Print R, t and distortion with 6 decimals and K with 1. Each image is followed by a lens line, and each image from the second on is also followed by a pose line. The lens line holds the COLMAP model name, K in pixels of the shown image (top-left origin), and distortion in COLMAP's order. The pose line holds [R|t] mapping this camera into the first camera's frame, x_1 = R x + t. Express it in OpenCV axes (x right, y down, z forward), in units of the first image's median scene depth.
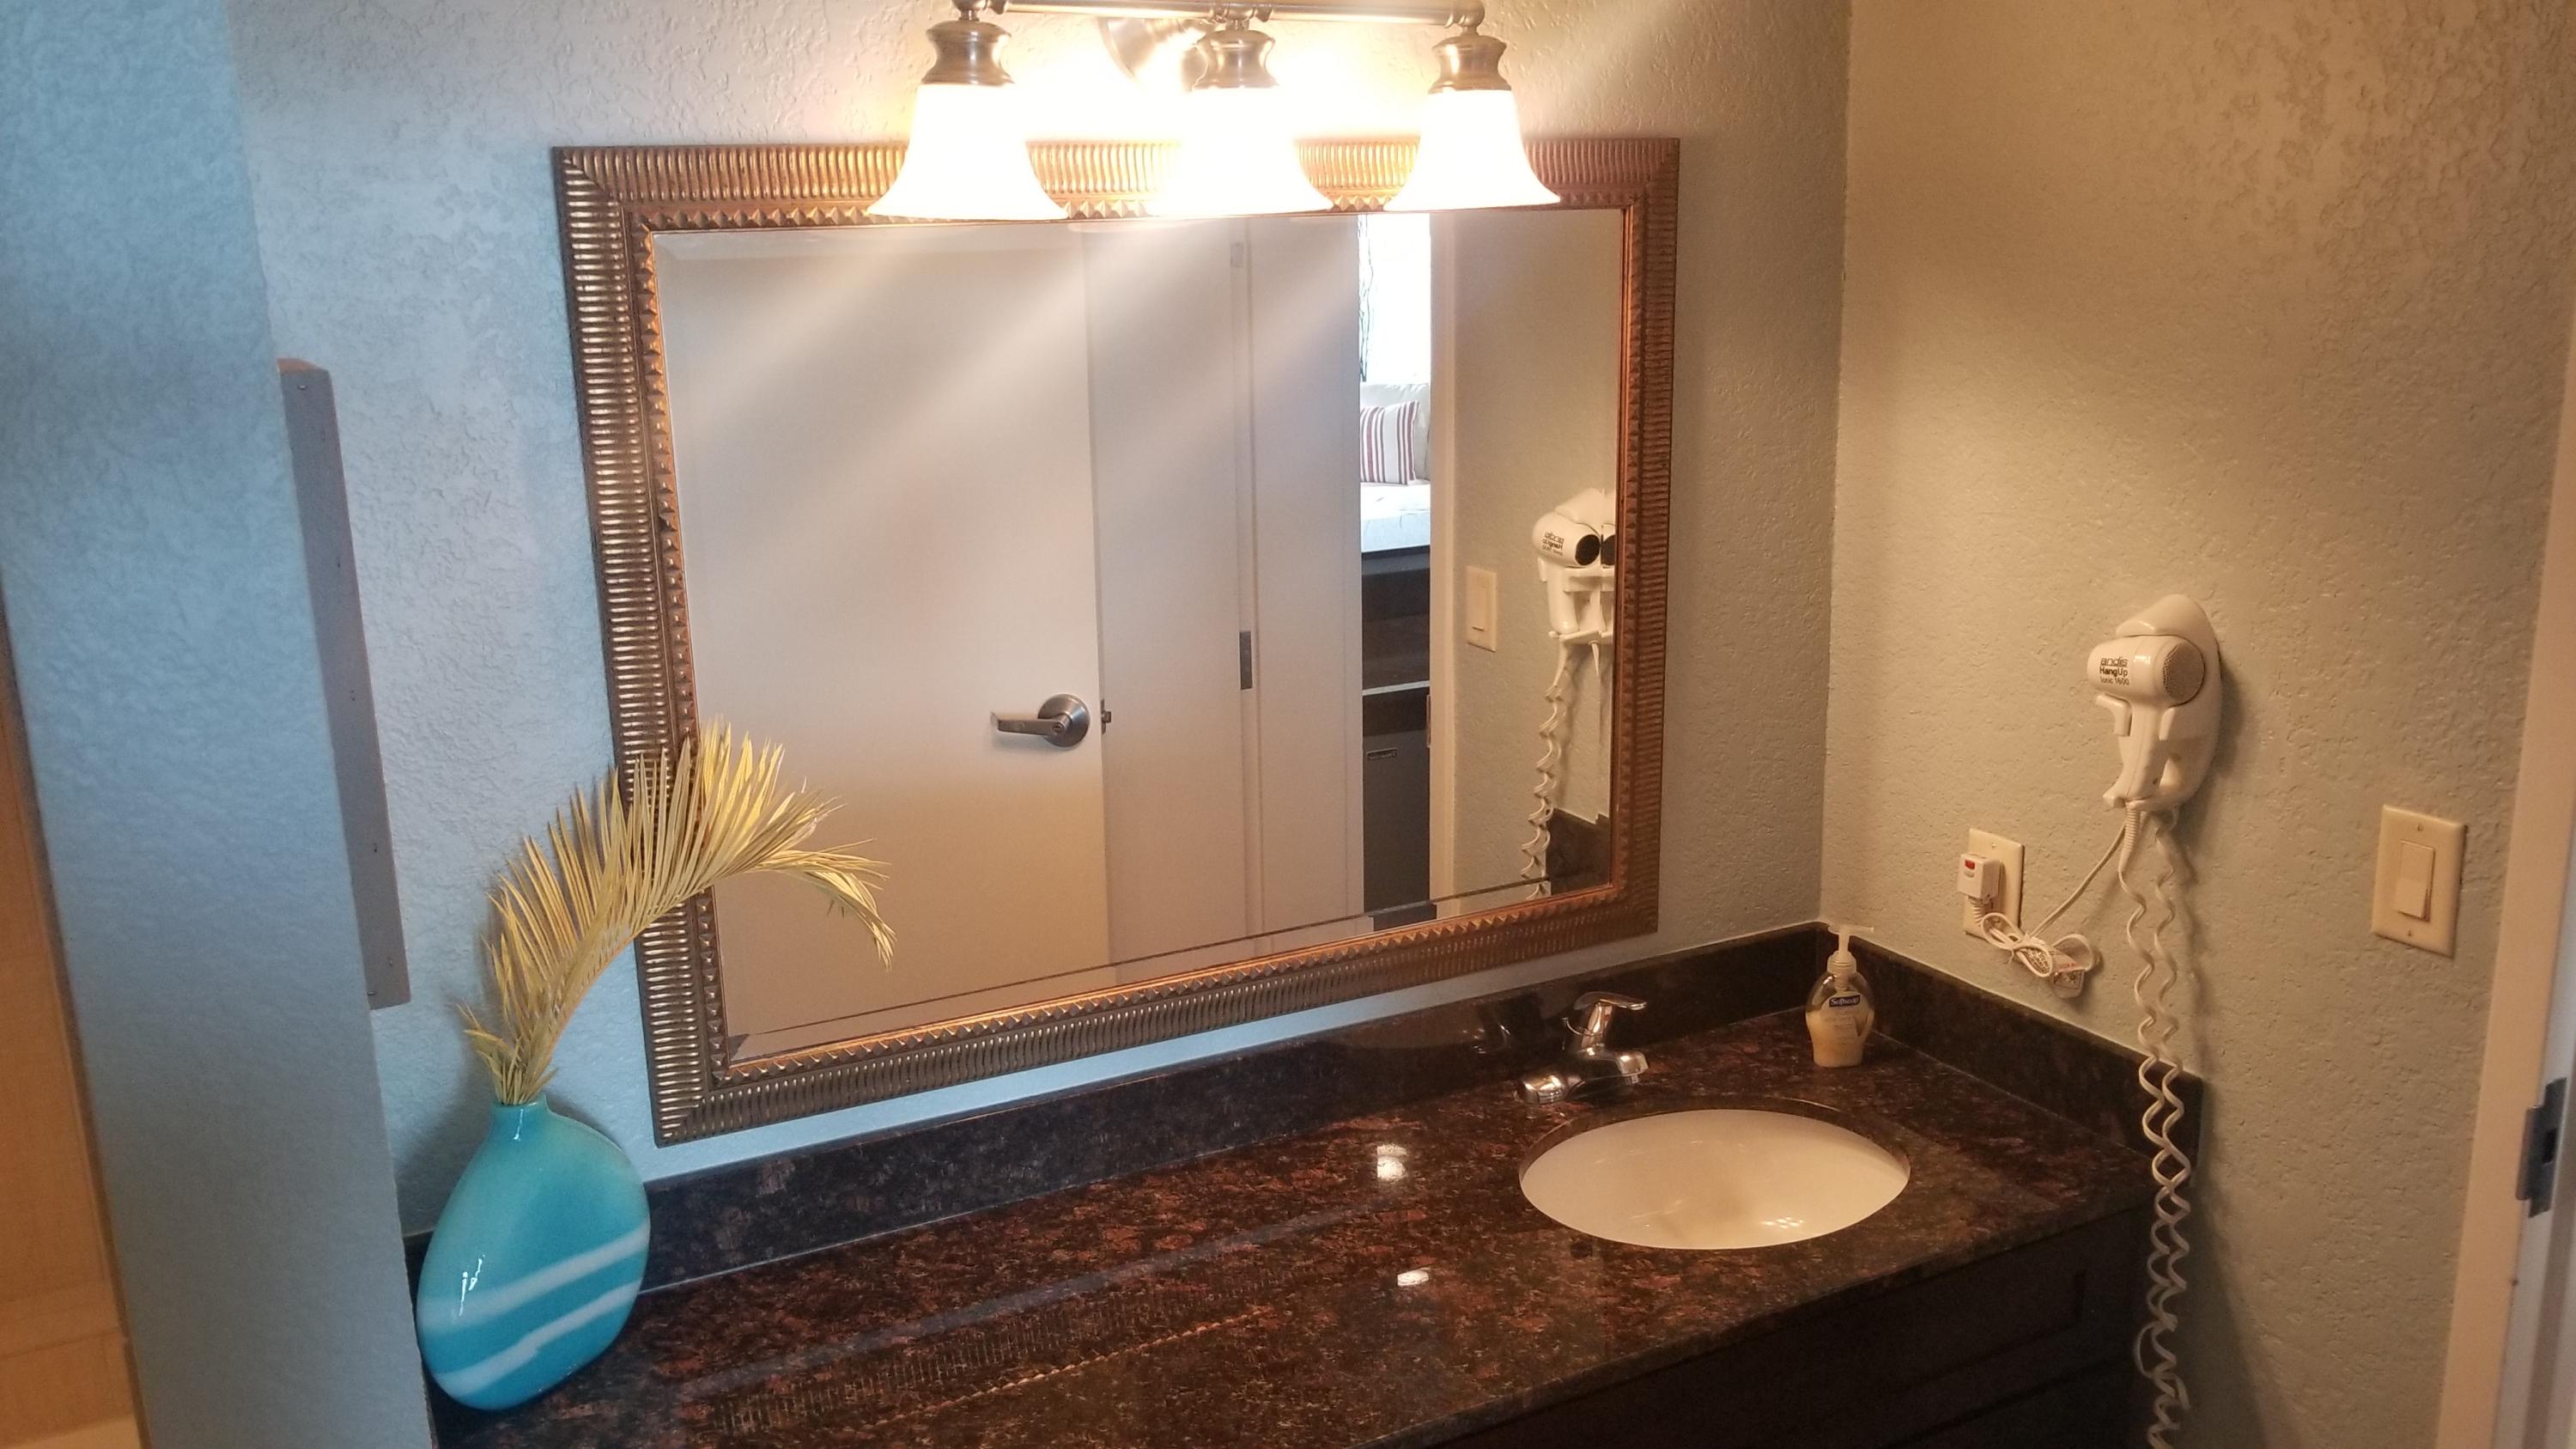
lens RADIAL K [[2050.8, 0, 1294.4], [0, 2050.8, 711.9], [0, 0, 1]] dist [-0.006014, -0.011825]
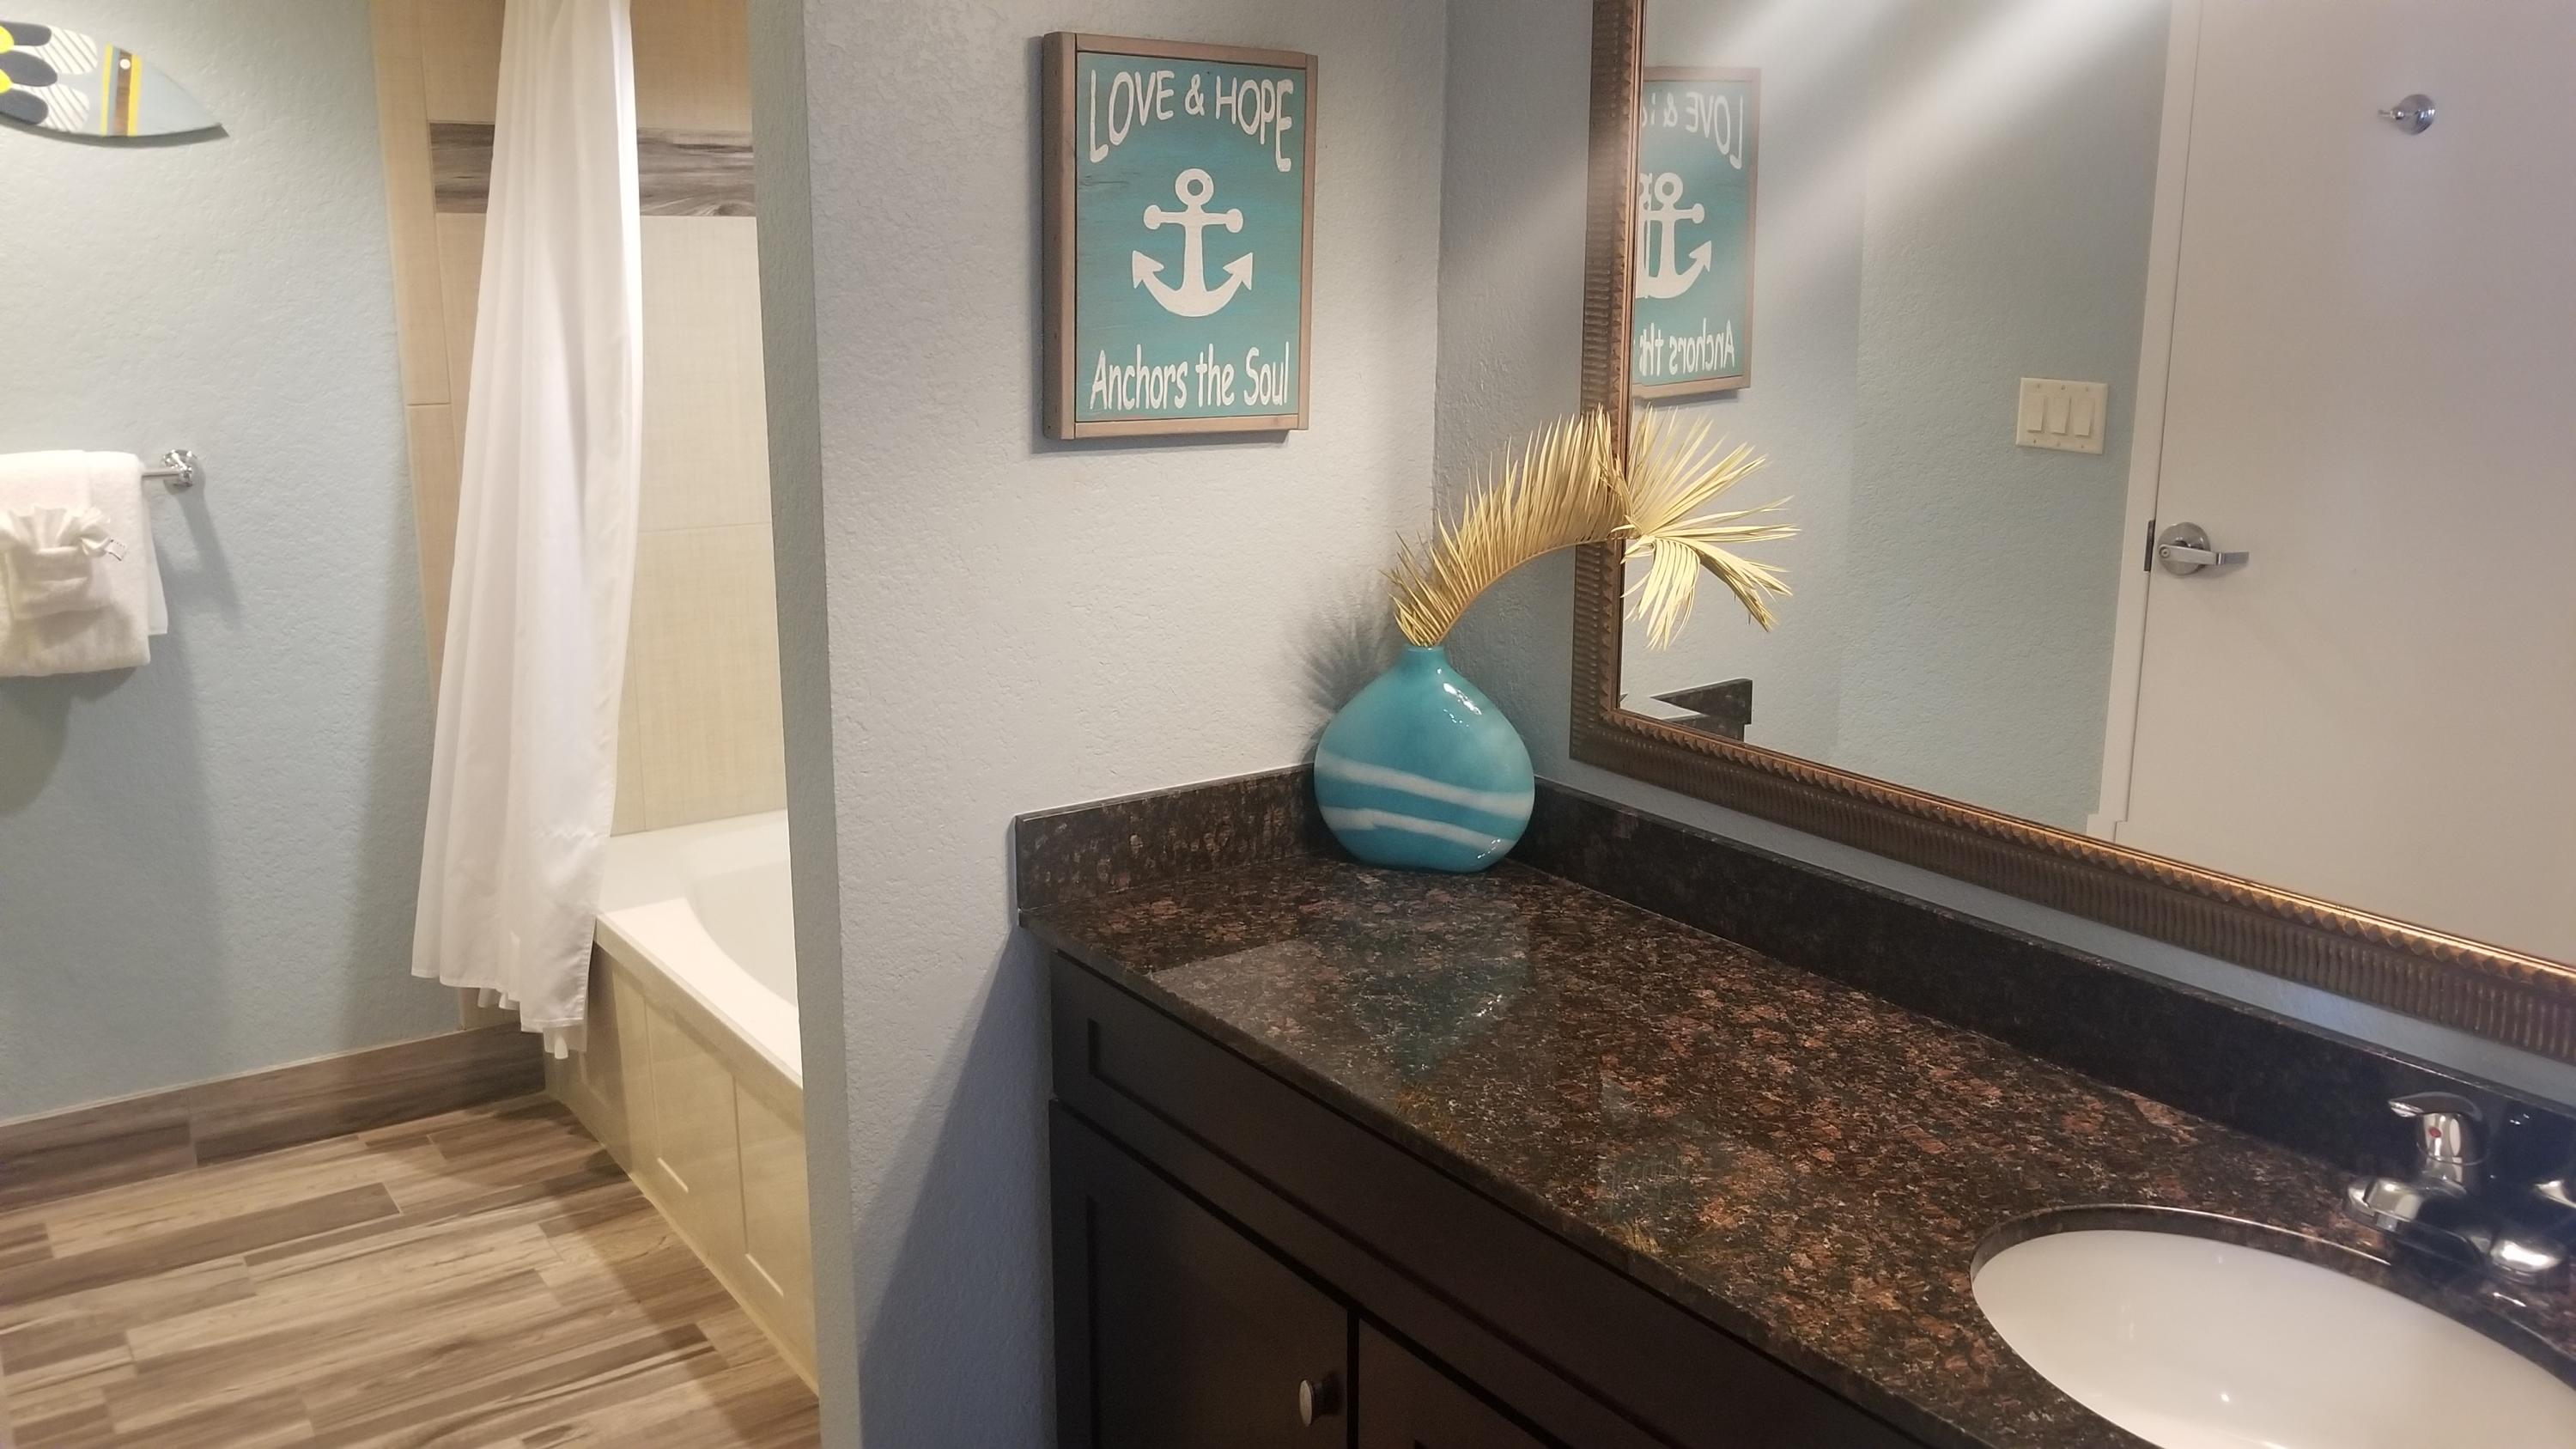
lens RADIAL K [[2050.8, 0, 1294.4], [0, 2050.8, 711.9], [0, 0, 1]] dist [-0.006014, -0.011825]
pose [[0.136973, 0.246662, -0.959373, 0.769466], [-0.242363, 0.947410, 0.208983, -0.021561], [0.960468, 0.203892, 0.189552, 0.593263]]
